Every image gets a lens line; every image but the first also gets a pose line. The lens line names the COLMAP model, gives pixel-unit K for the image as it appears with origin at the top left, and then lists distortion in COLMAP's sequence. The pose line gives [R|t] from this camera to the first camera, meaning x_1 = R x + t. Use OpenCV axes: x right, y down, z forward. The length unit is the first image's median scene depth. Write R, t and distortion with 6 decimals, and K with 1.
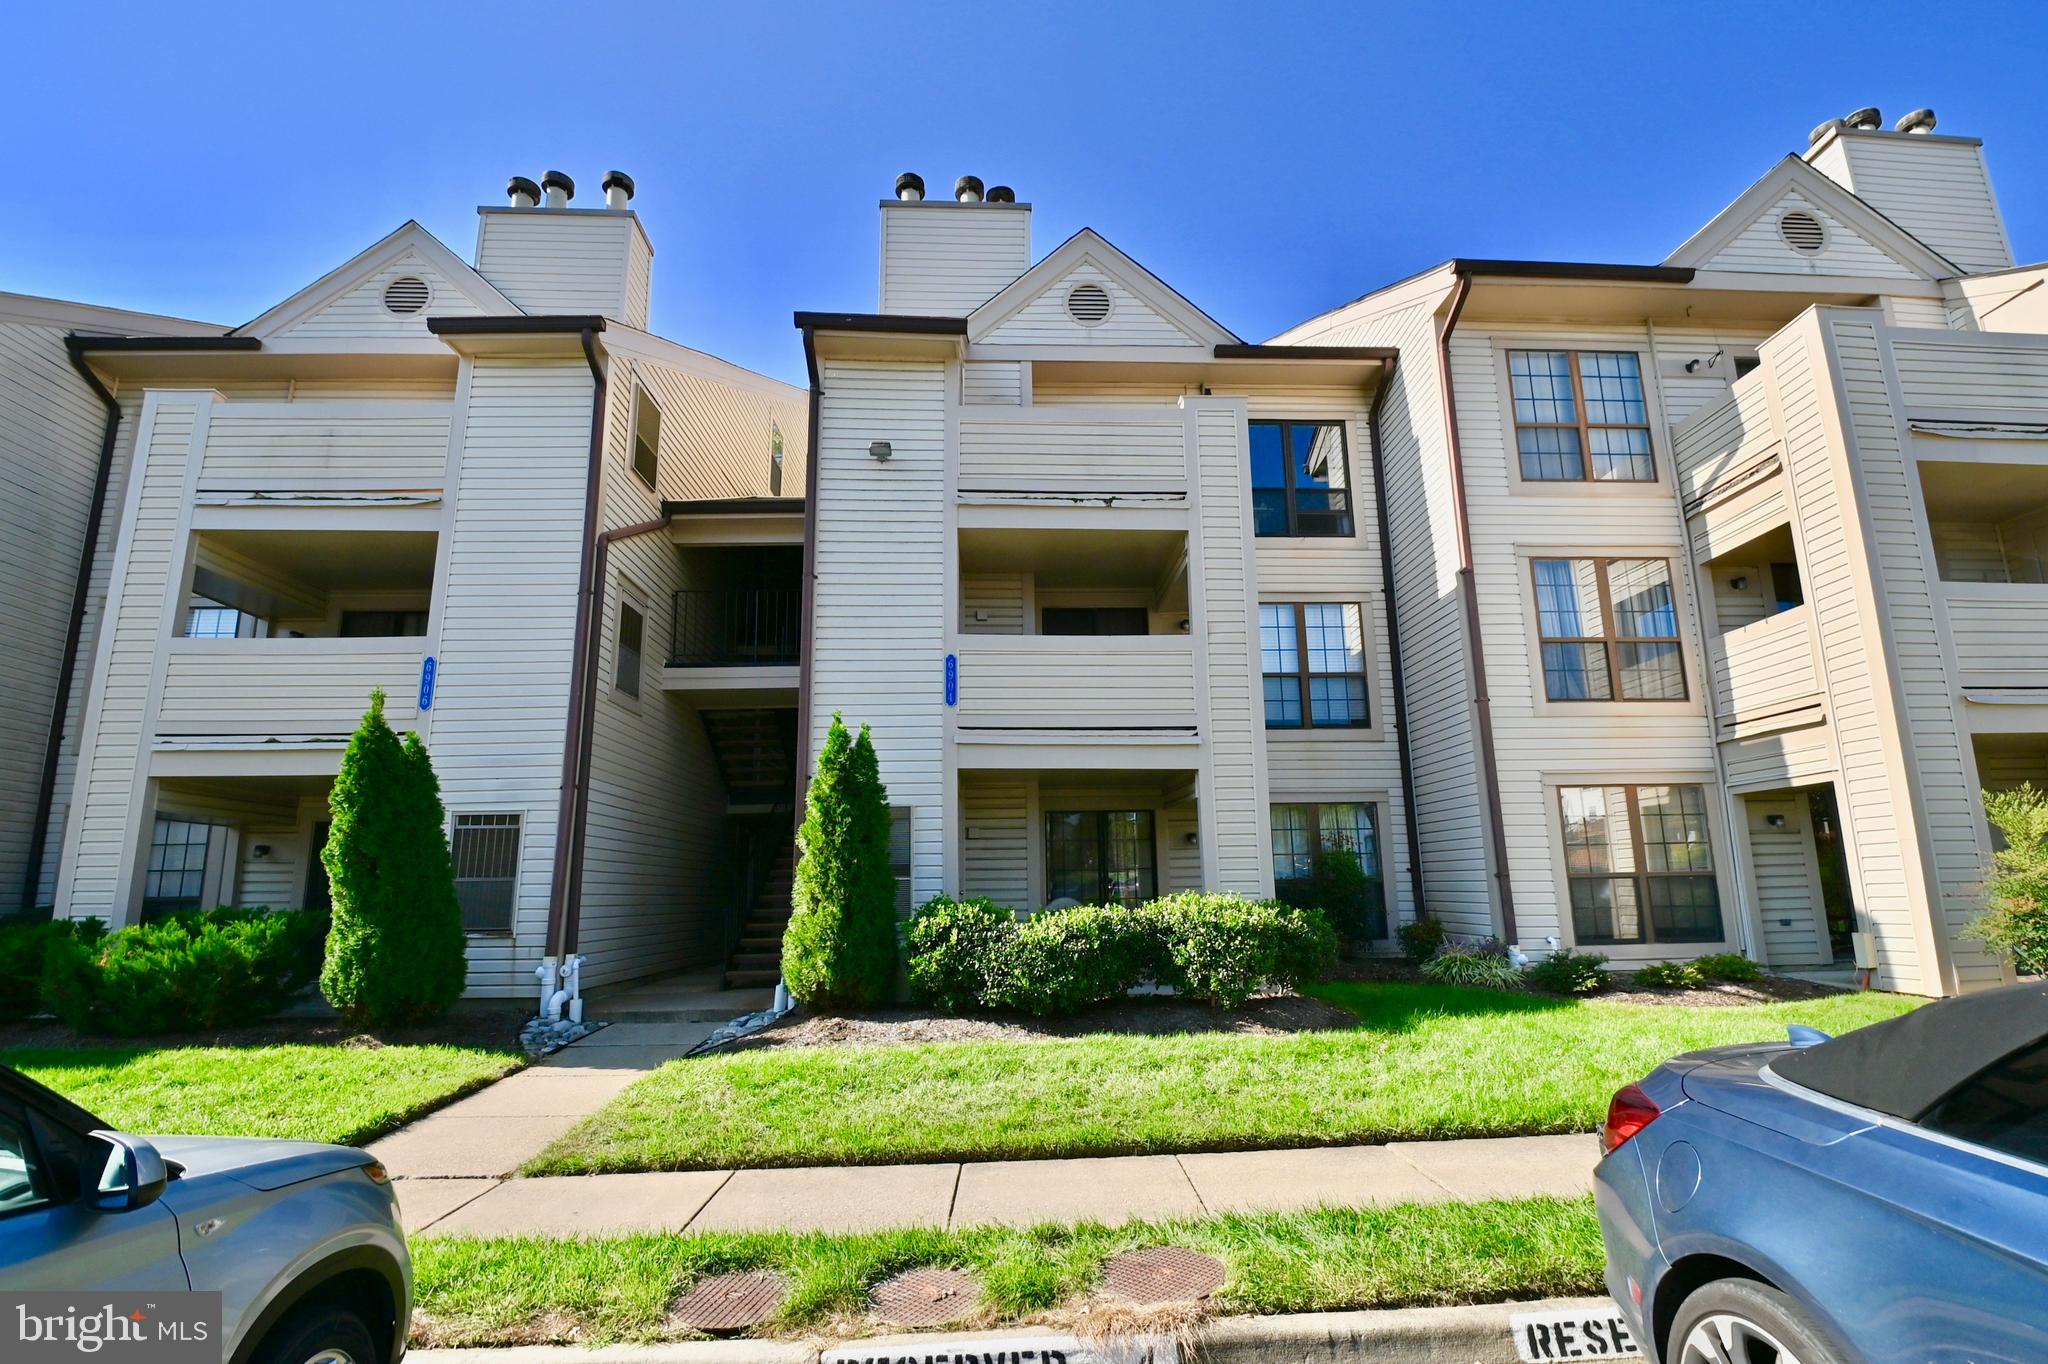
lens RADIAL K [[899.4, 0, 1041.5], [0, 899.4, 713.9], [0, 0, 1]] dist [0.021766, -0.027128]
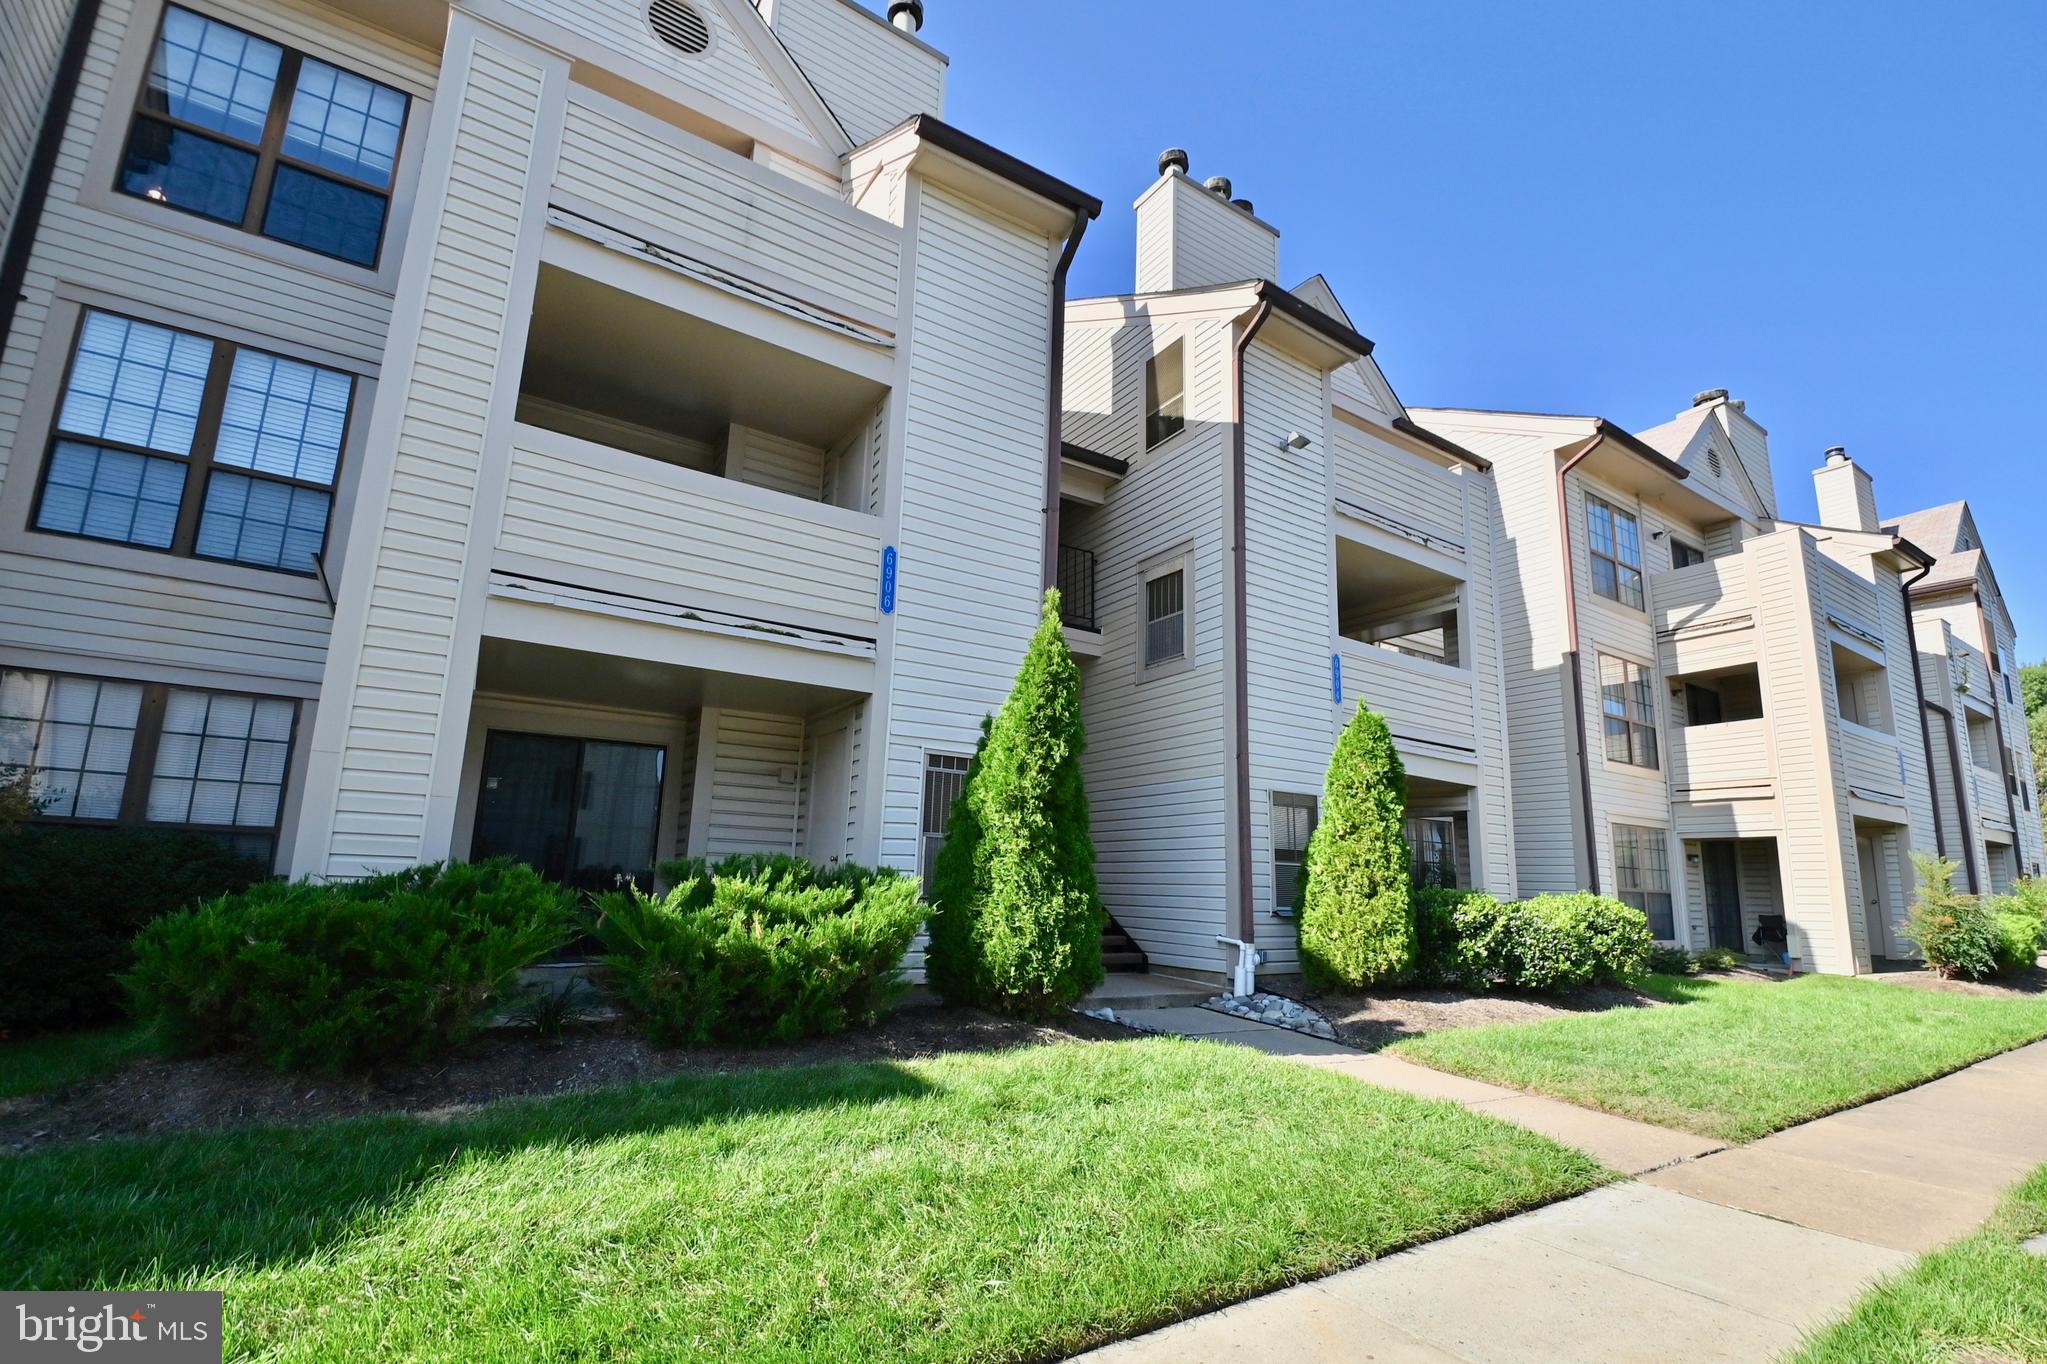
lens RADIAL K [[899.0, 0, 1041.0], [0, 899.0, 713.9], [0, 0, 1]] dist [0.021766, -0.027128]
pose [[0.865426, 0.136853, 0.481985, -0.894699], [-0.139304, 0.989767, -0.030906, 0.083282], [-0.481282, -0.040396, 0.875634, 0.246771]]
